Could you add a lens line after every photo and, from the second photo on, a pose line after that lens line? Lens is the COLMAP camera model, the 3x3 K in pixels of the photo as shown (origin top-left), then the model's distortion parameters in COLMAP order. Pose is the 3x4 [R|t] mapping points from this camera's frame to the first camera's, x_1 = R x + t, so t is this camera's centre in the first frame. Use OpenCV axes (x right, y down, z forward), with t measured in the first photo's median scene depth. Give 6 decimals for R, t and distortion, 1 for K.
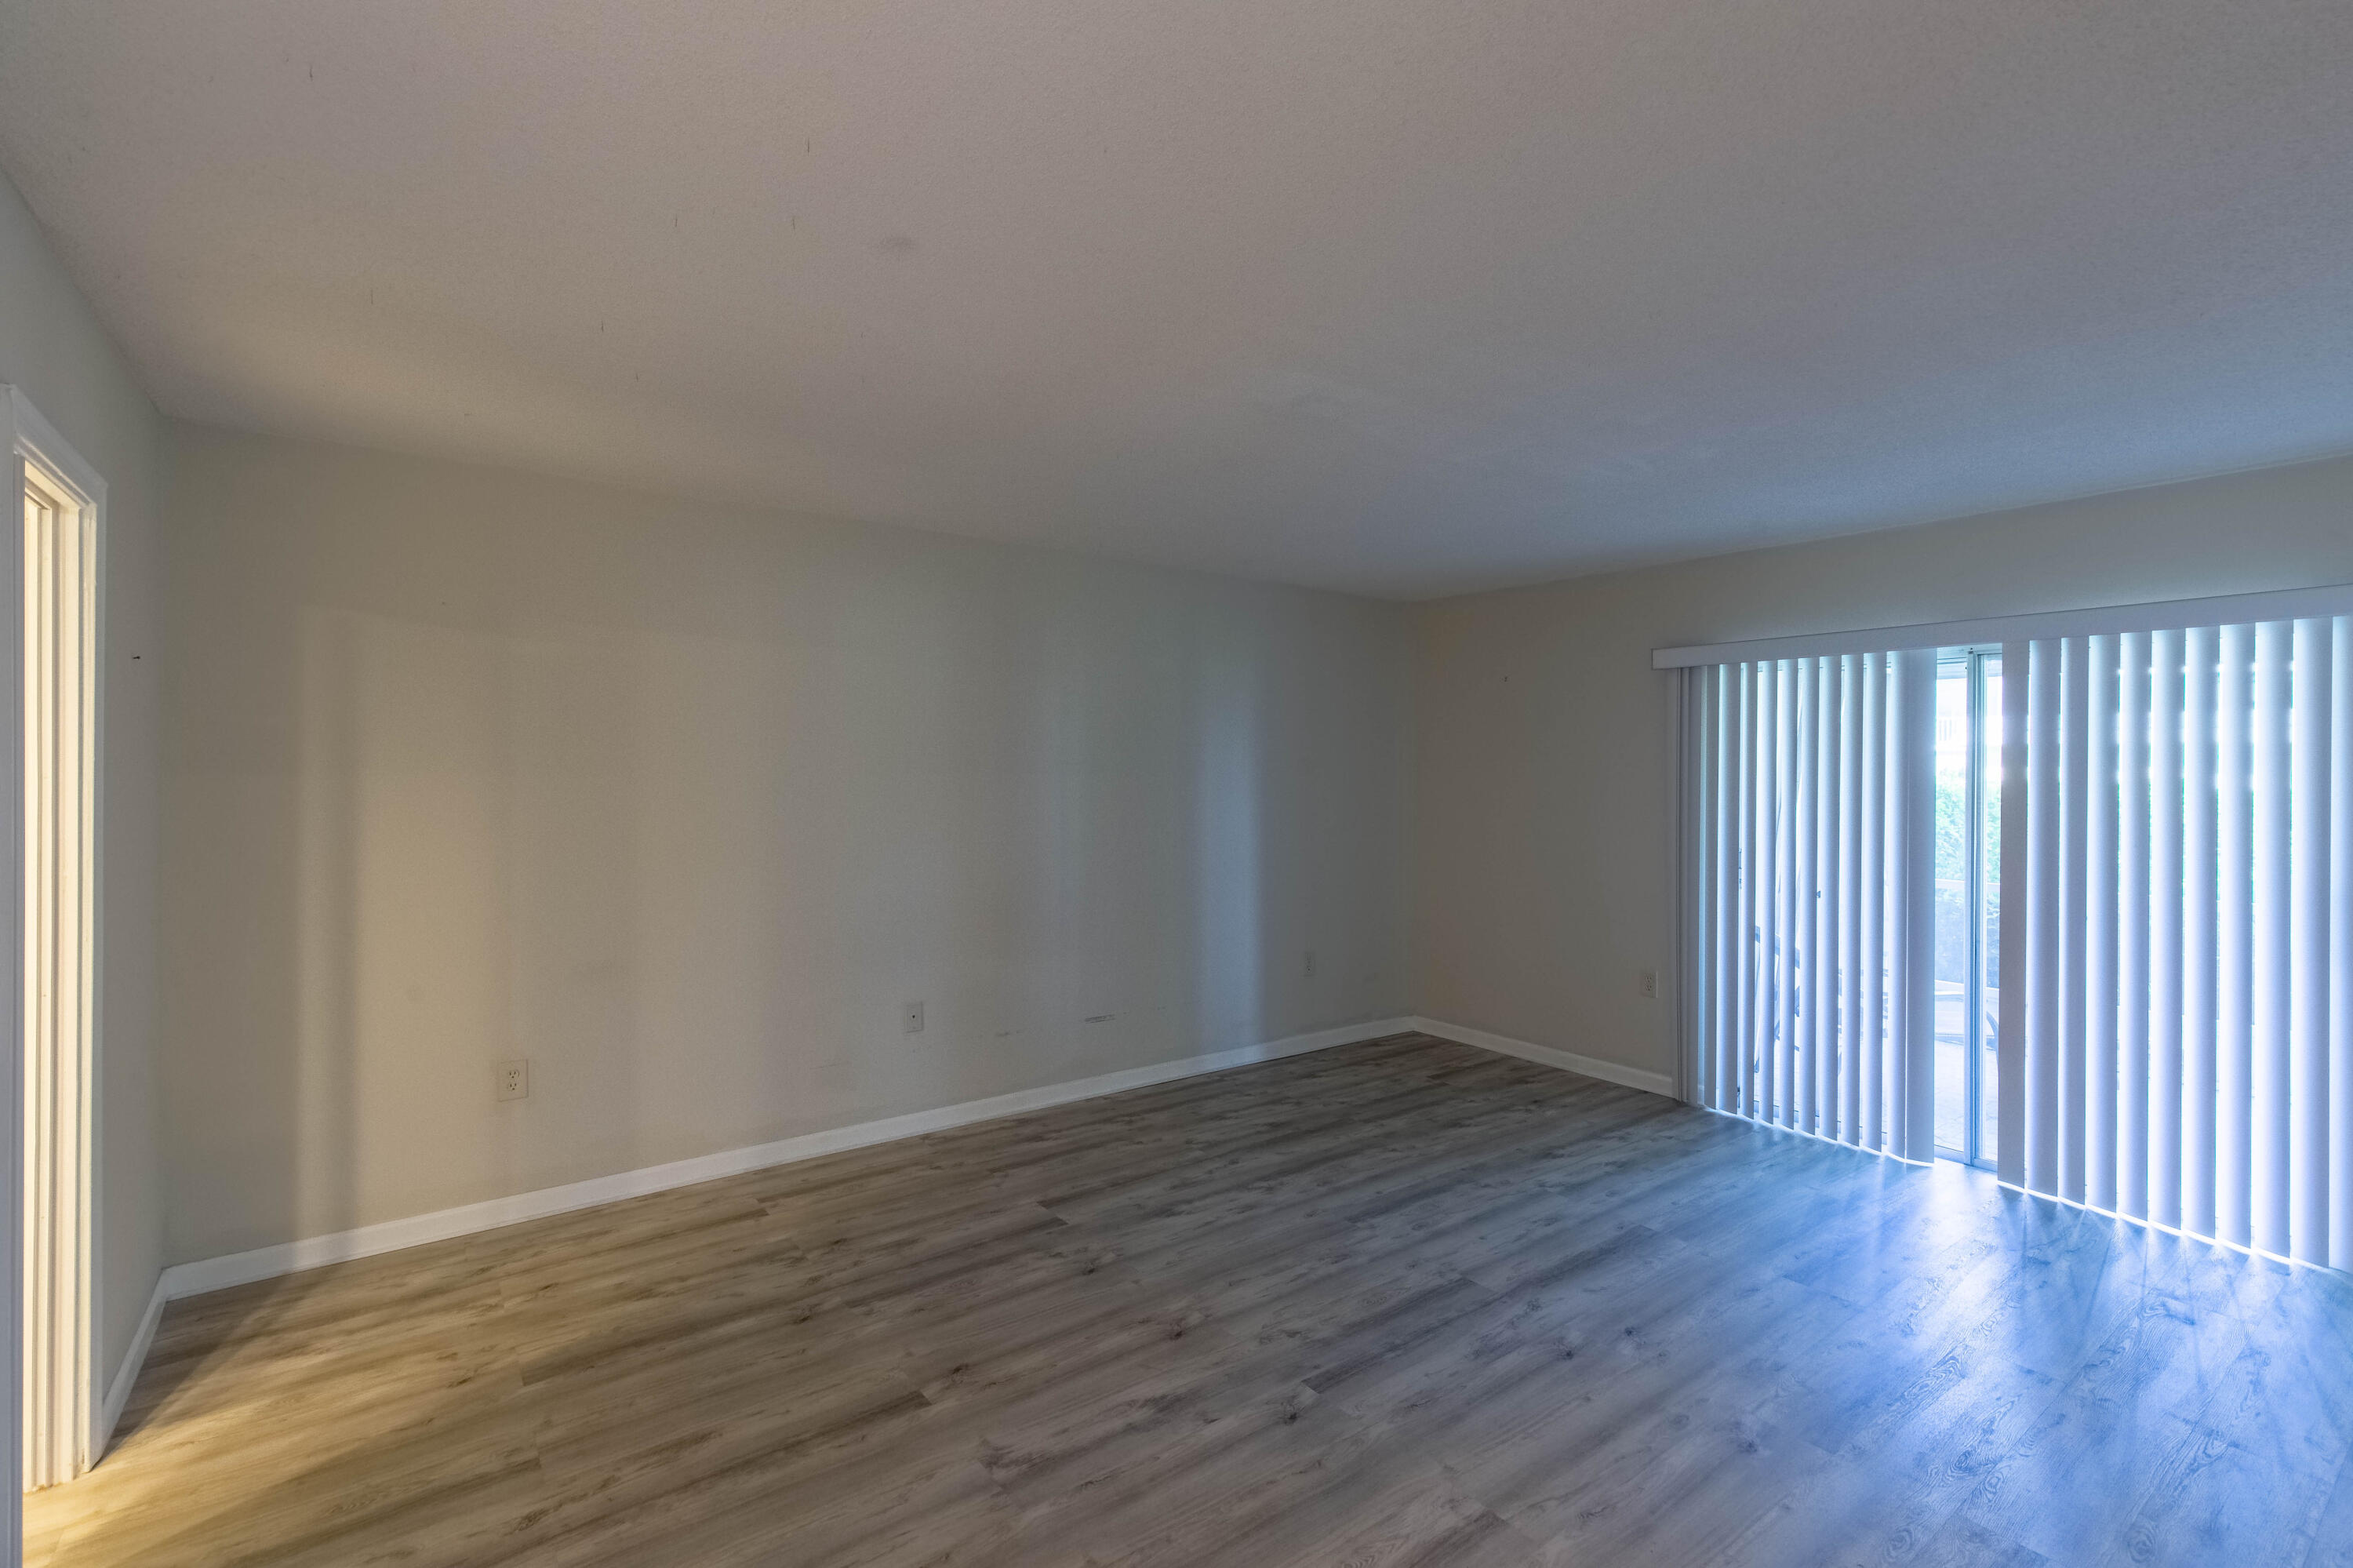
lens RADIAL K [[1078.3, 0, 1184.3], [0, 1078.3, 767.4], [0, 0, 1]] dist [0.005456, -0.001281]
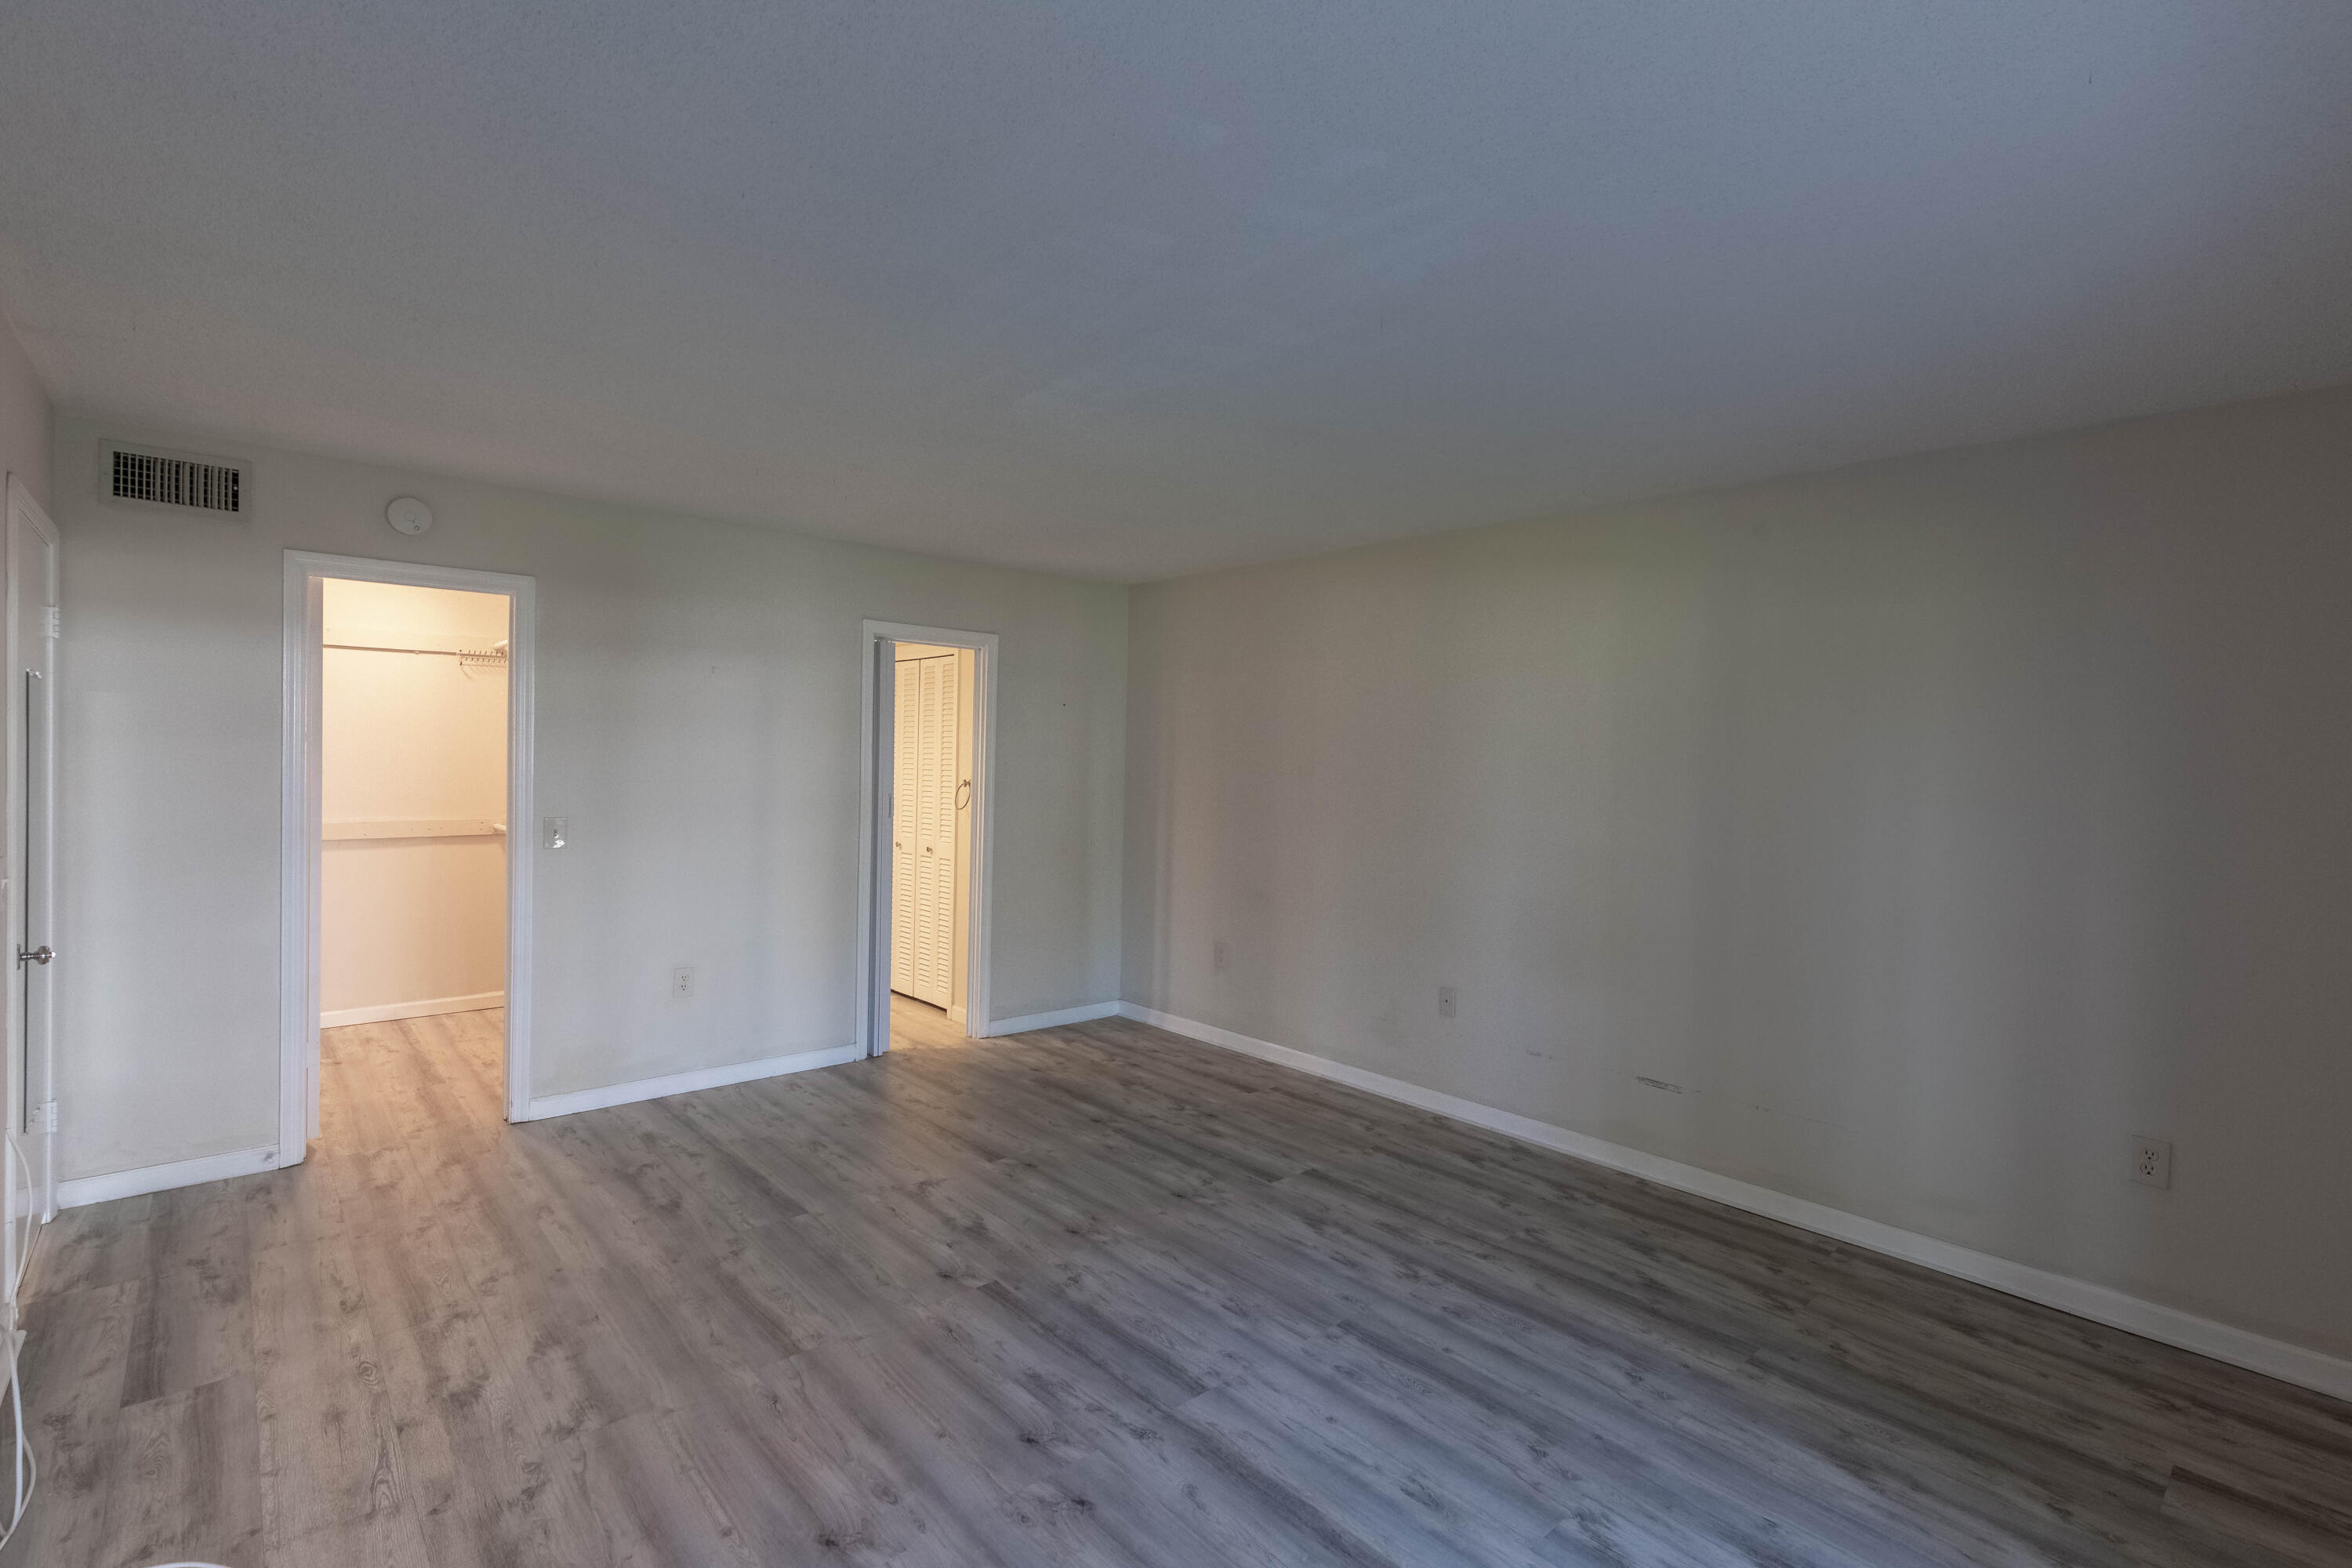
lens RADIAL K [[1077.8, 0, 1172.6], [0, 1077.8, 770.0], [0, 0, 1]] dist [0.005456, -0.001281]
pose [[0.071281, 0.009280, -0.997413, 0.917868], [-0.022098, 0.999726, 0.007722, 0.009021], [0.997211, 0.021490, 0.071467, 0.795421]]
